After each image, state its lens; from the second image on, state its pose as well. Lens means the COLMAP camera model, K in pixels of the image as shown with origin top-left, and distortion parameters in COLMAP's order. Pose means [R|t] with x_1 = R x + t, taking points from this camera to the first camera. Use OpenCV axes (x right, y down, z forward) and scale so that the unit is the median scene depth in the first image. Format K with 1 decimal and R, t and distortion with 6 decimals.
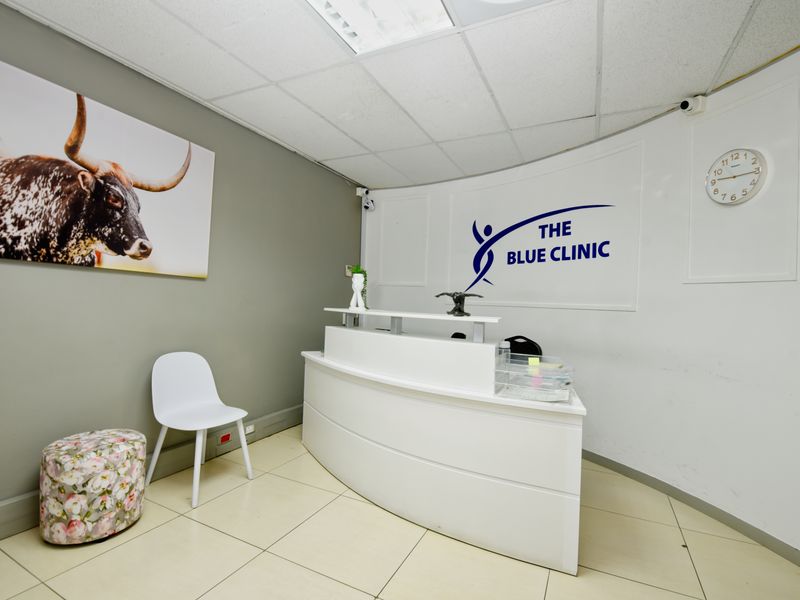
lens RADIAL K [[390.9, 0, 403.9], [0, 390.9, 299.0], [0, 0, 1]] dist [-0.011893, -0.001246]
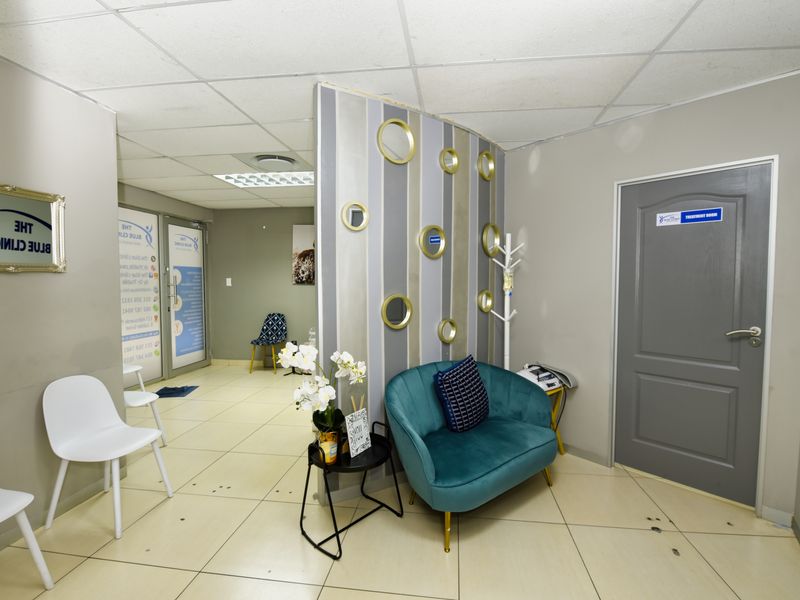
lens RADIAL K [[390.9, 0, 403.9], [0, 390.9, 299.0], [0, 0, 1]] dist [-0.011893, -0.001246]
pose [[0.321355, 0.000348, -0.946959, 2.127448], [0.017679, 0.999823, 0.006366, 0.017427], [0.946794, -0.018787, 0.321292, 0.673398]]
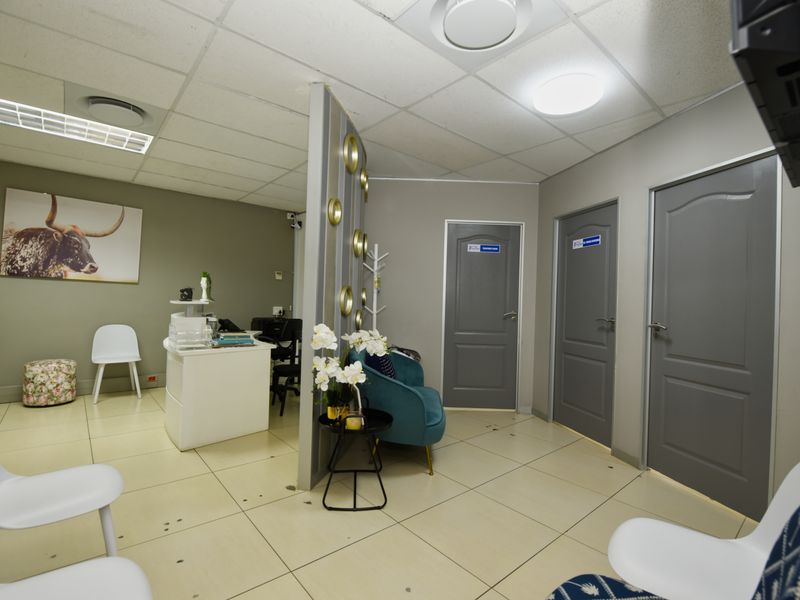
lens RADIAL K [[390.9, 0, 403.9], [0, 390.9, 299.0], [0, 0, 1]] dist [-0.011893, -0.001246]
pose [[0.920965, -0.019722, -0.389146, 1.679848], [0.012840, 0.999712, -0.020280, 0.091167], [0.389434, 0.013681, 0.920953, -0.164519]]
